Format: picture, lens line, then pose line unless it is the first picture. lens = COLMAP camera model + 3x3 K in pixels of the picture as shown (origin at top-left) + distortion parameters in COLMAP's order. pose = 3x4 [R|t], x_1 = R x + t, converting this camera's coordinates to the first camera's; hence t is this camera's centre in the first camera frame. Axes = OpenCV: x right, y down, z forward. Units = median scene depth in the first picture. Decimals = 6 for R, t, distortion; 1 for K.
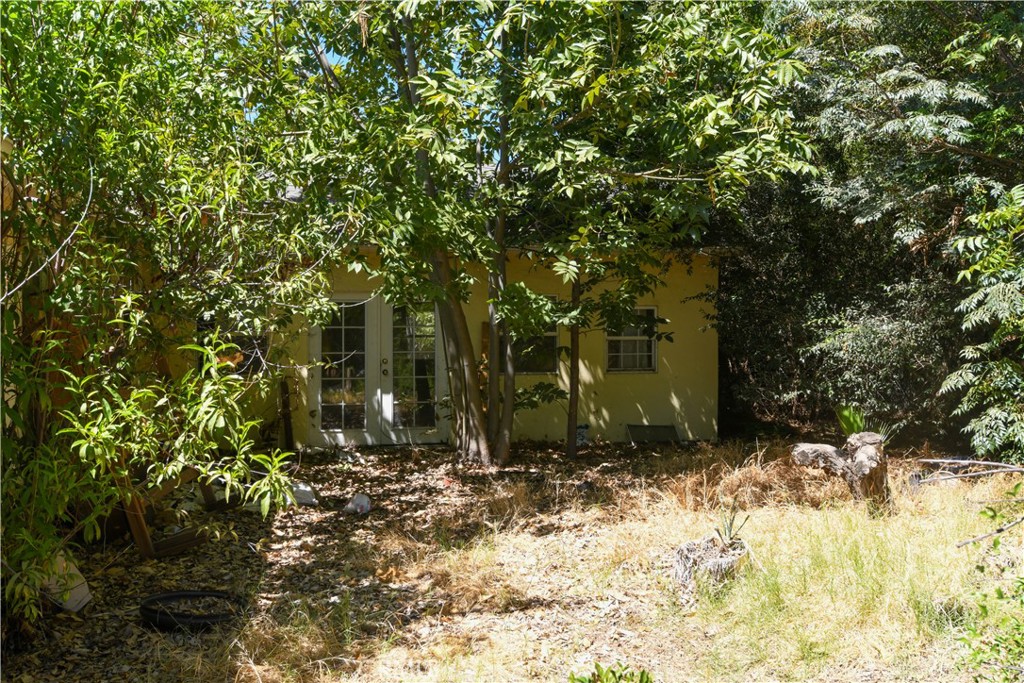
lens RADIAL K [[898.5, 0, 511.7], [0, 898.5, 343.5], [0, 0, 1]] dist [-0.008767, -0.009050]
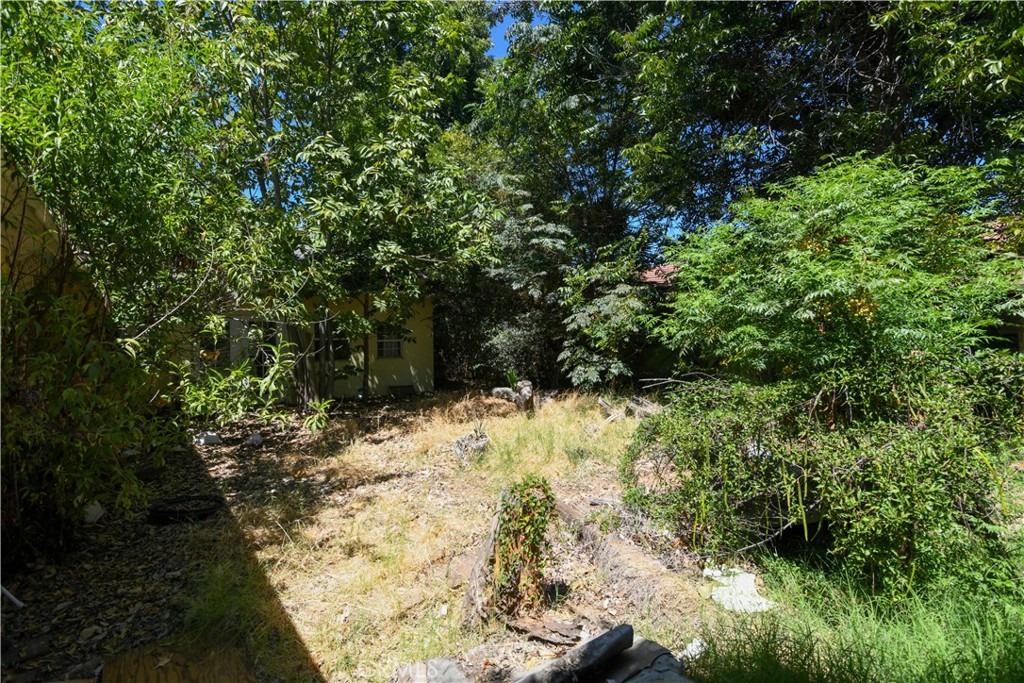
lens RADIAL K [[466.5, 0, 512.4], [0, 466.5, 336.9], [0, 0, 1]] dist [-0.001648, -0.002331]
pose [[0.905779, -0.015962, 0.423449, -0.116132], [0.022001, 0.999714, -0.009377, 0.002481], [-0.423178, 0.017809, 0.905871, -0.021393]]
